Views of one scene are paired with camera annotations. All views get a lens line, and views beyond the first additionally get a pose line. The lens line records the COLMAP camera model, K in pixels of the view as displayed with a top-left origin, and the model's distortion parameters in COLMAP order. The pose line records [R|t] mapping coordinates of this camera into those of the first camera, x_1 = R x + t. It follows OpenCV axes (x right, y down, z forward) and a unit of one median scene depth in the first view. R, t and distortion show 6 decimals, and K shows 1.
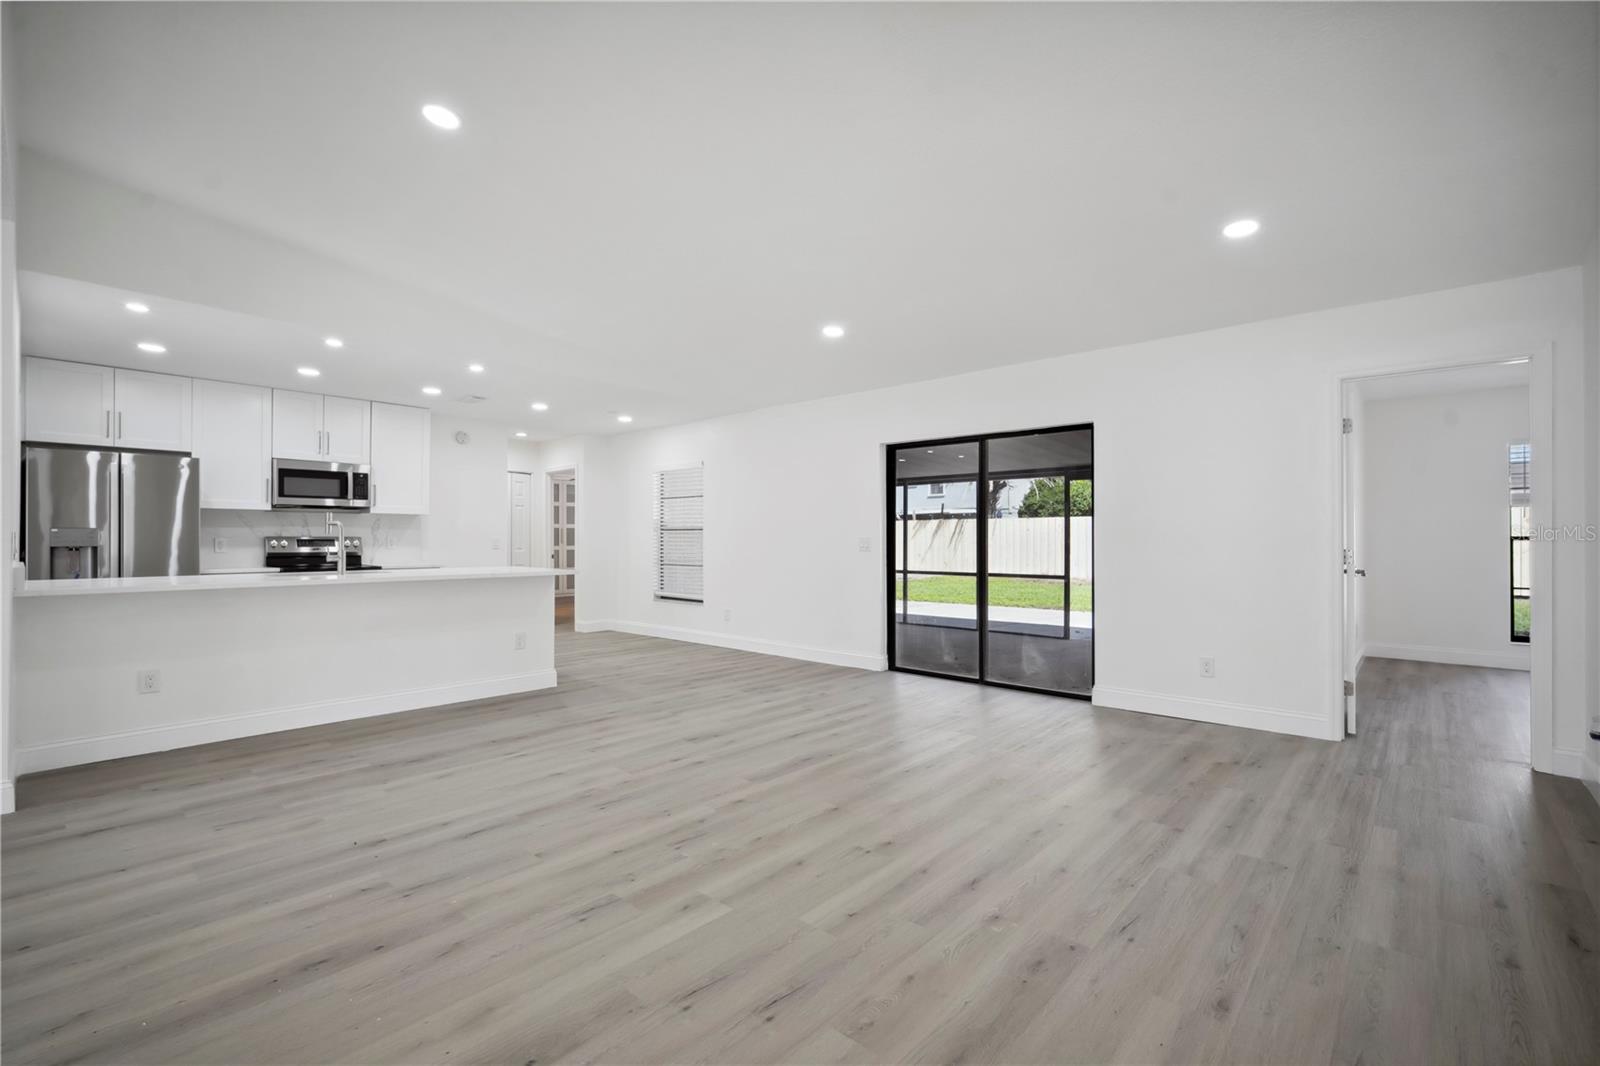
lens RADIAL K [[705.7, 0, 798.9], [0, 705.7, 529.5], [0, 0, 1]] dist [-0.013155, 0.003366]
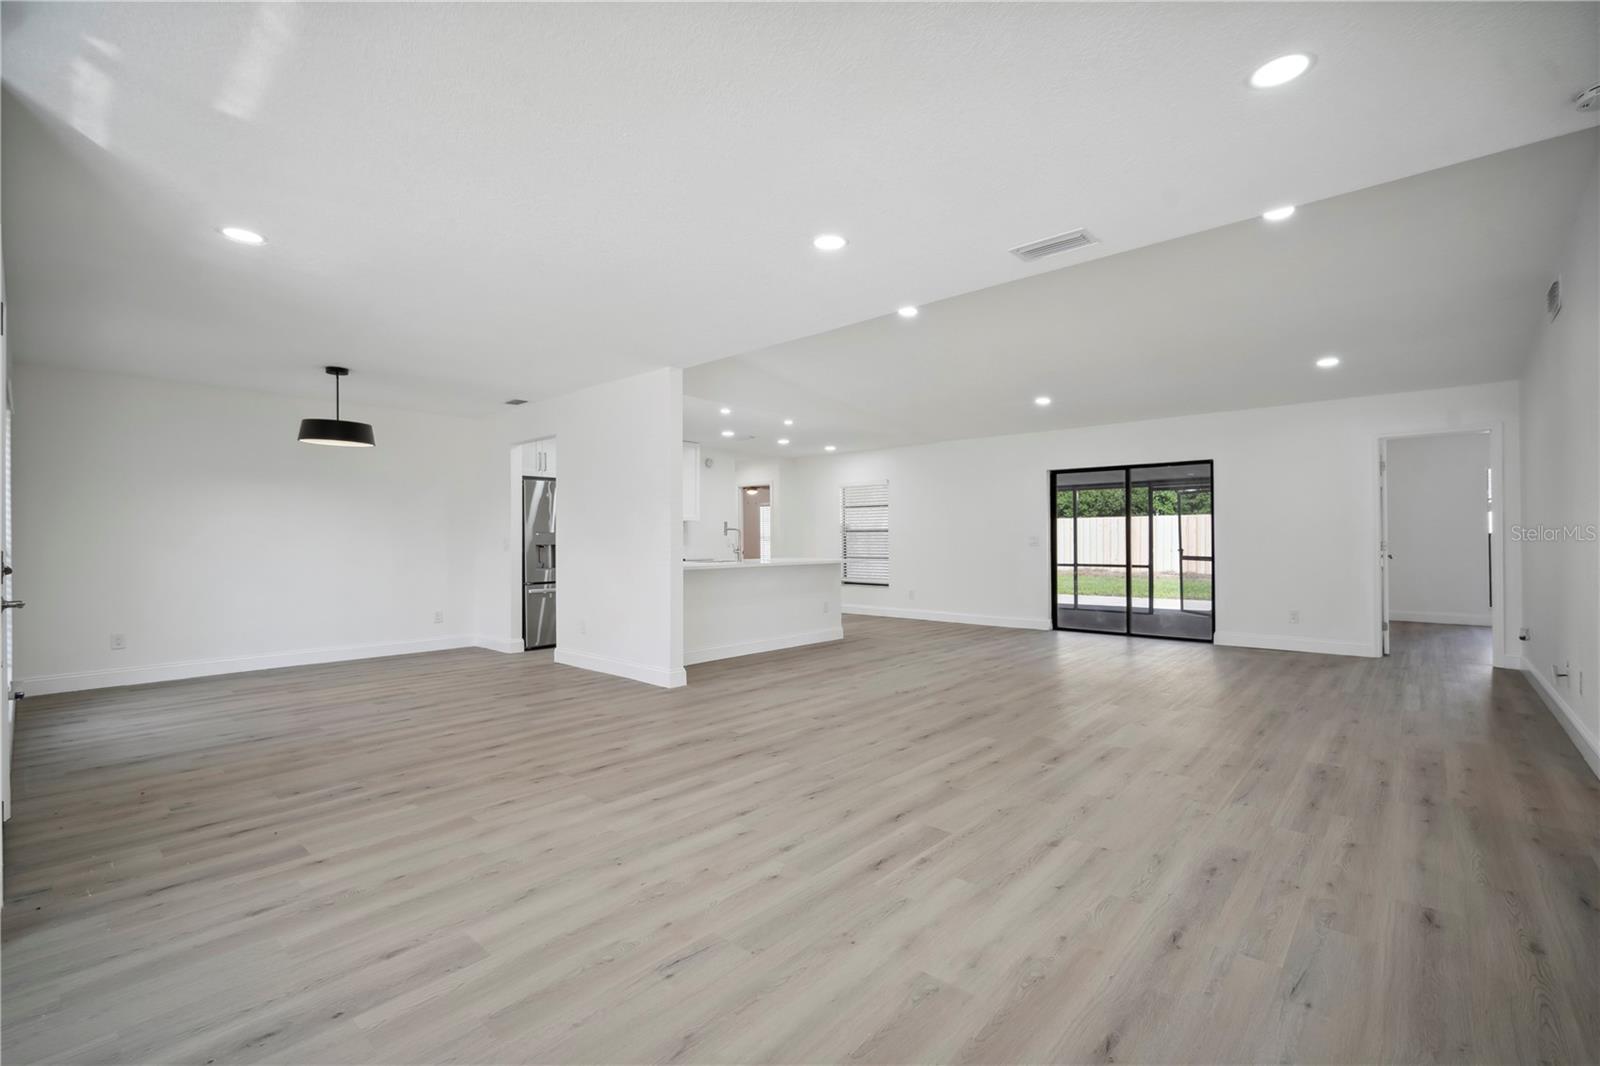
lens RADIAL K [[705.7, 0, 797.2], [0, 705.7, 530.1], [0, 0, 1]] dist [-0.013155, 0.003366]
pose [[0.999986, -0.005304, 0.000360, -0.481945], [0.005303, 0.999985, 0.001200, -0.006596], [-0.000367, -0.001199, 0.999999, -0.521228]]
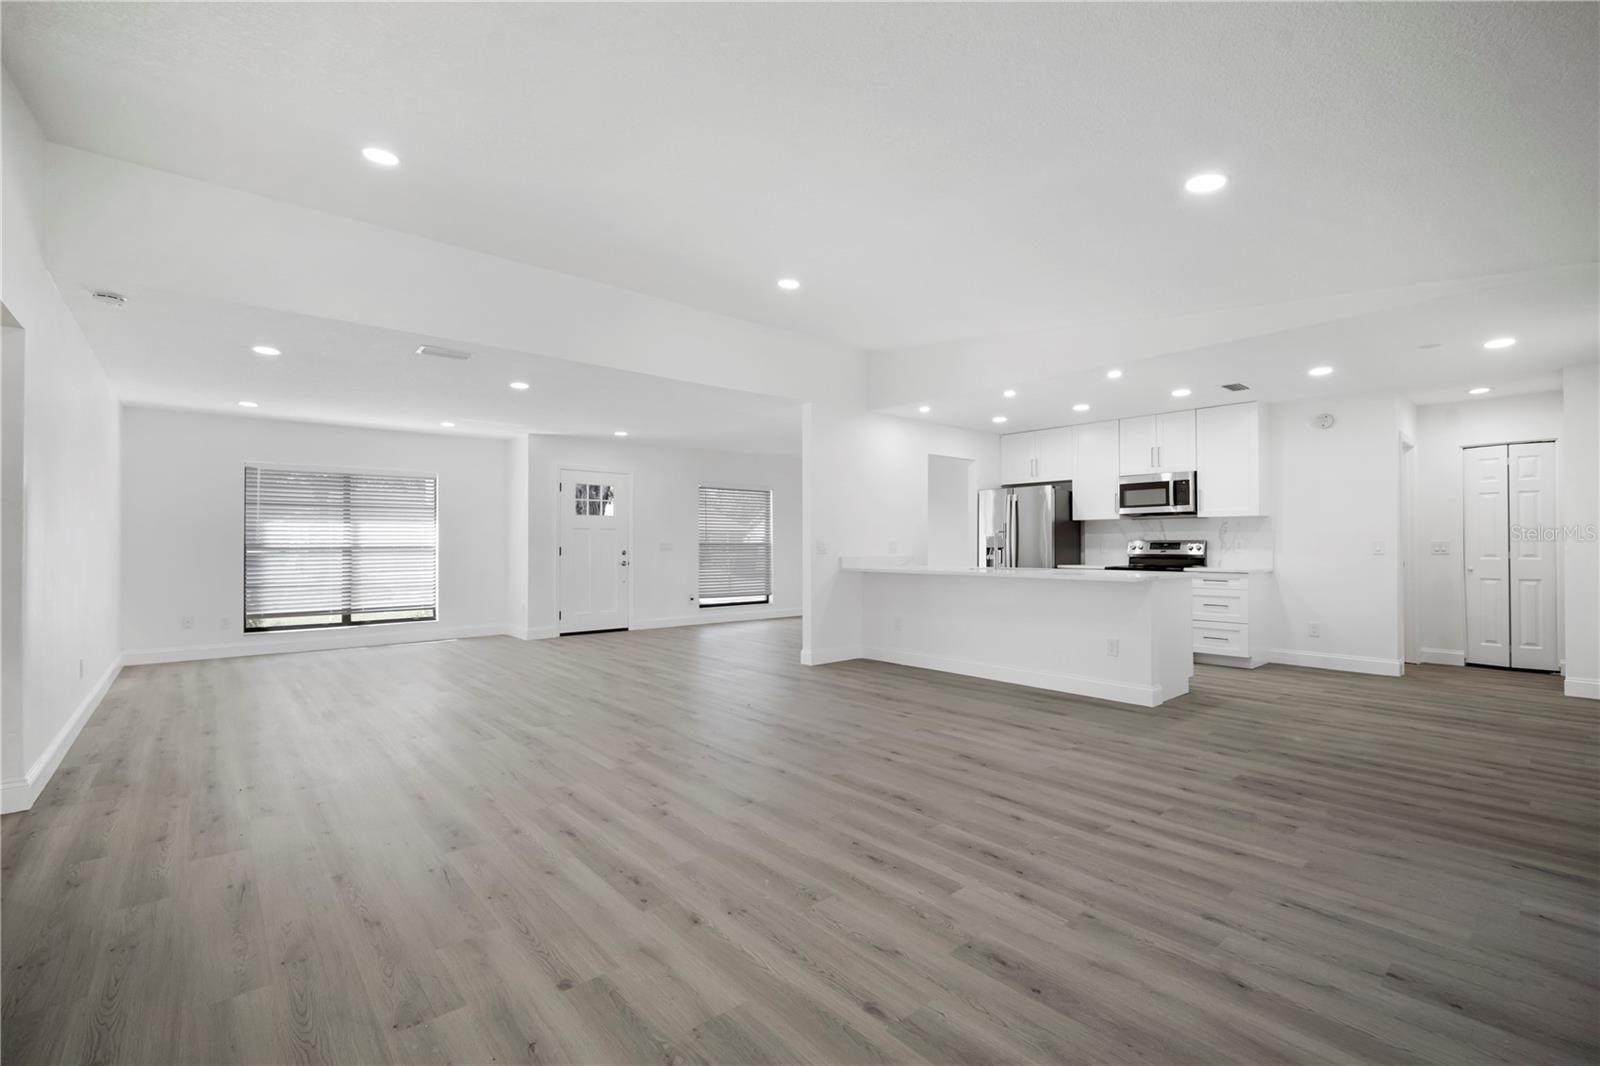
lens RADIAL K [[705.7, 0, 805.0], [0, 705.7, 542.0], [0, 0, 1]] dist [-0.013155, 0.003366]
pose [[-0.128013, -0.001343, -0.991772, 0.658837], [0.016942, 0.999850, -0.003540, 0.009227], [0.991628, -0.017256, -0.127971, 0.742744]]
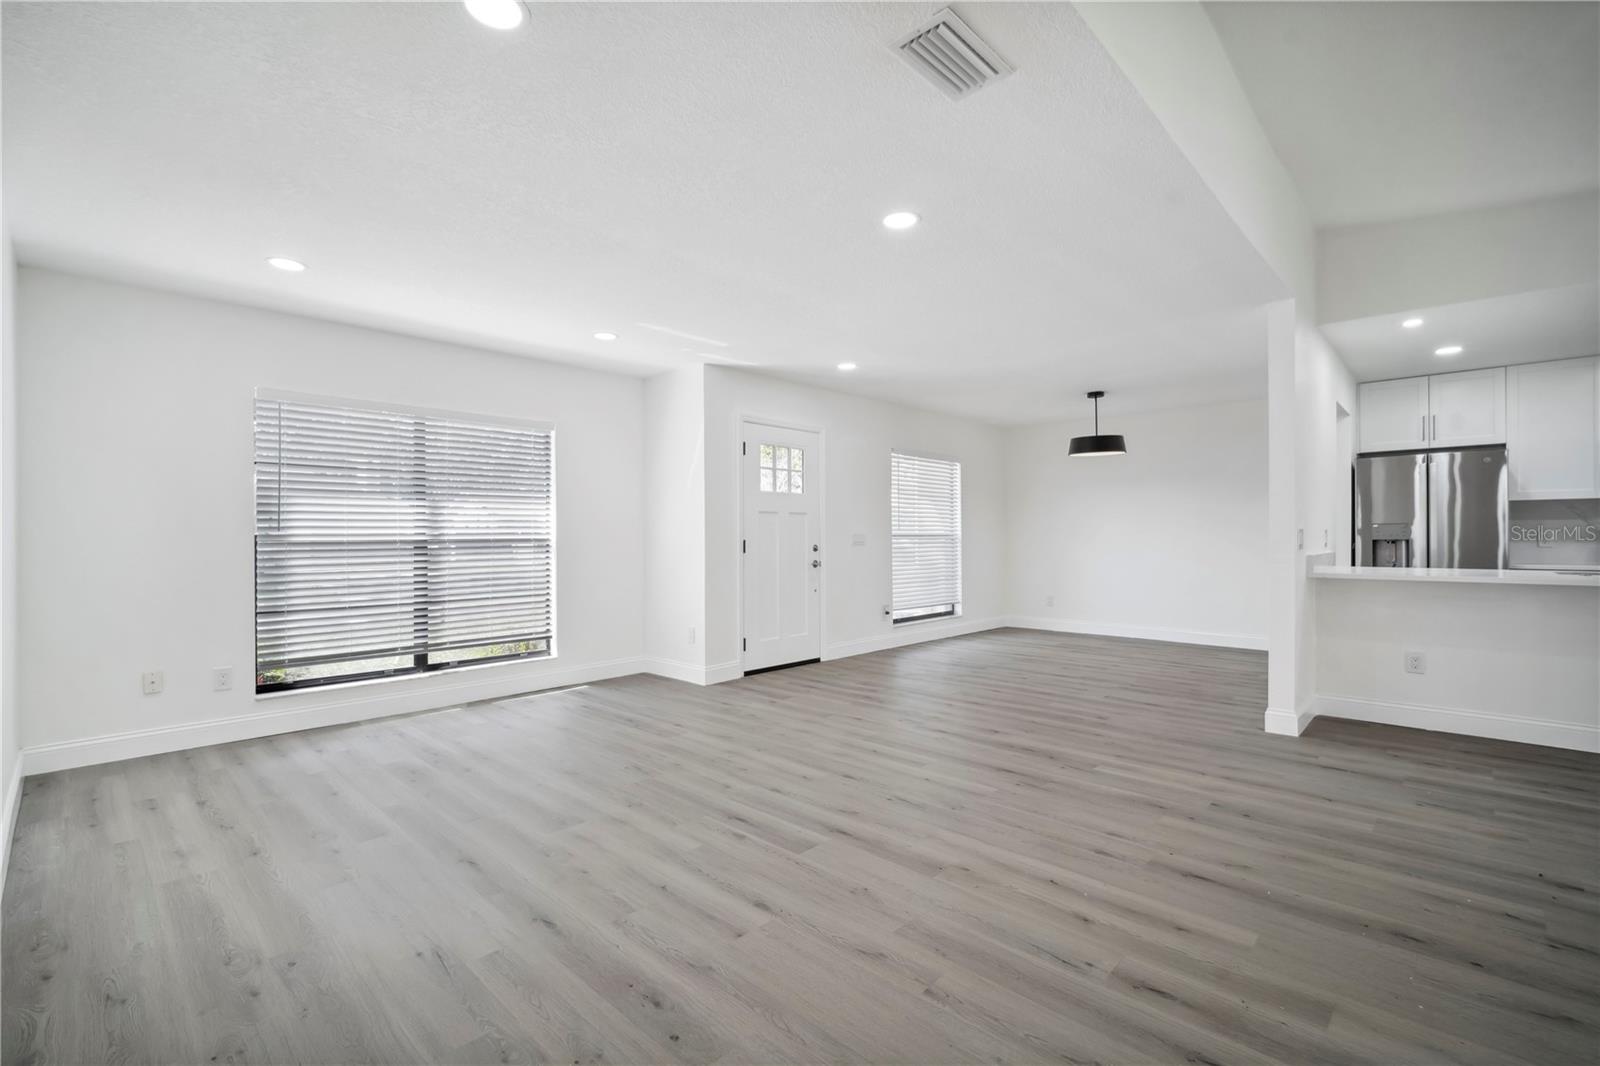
lens RADIAL K [[705.7, 0, 797.6], [0, 705.7, 529.6], [0, 0, 1]] dist [-0.013155, 0.003366]
pose [[-0.030702, -0.007967, -0.999497, 0.154051], [0.018185, 0.999798, -0.008528, -0.000412], [0.999363, -0.018438, -0.030551, 0.049488]]
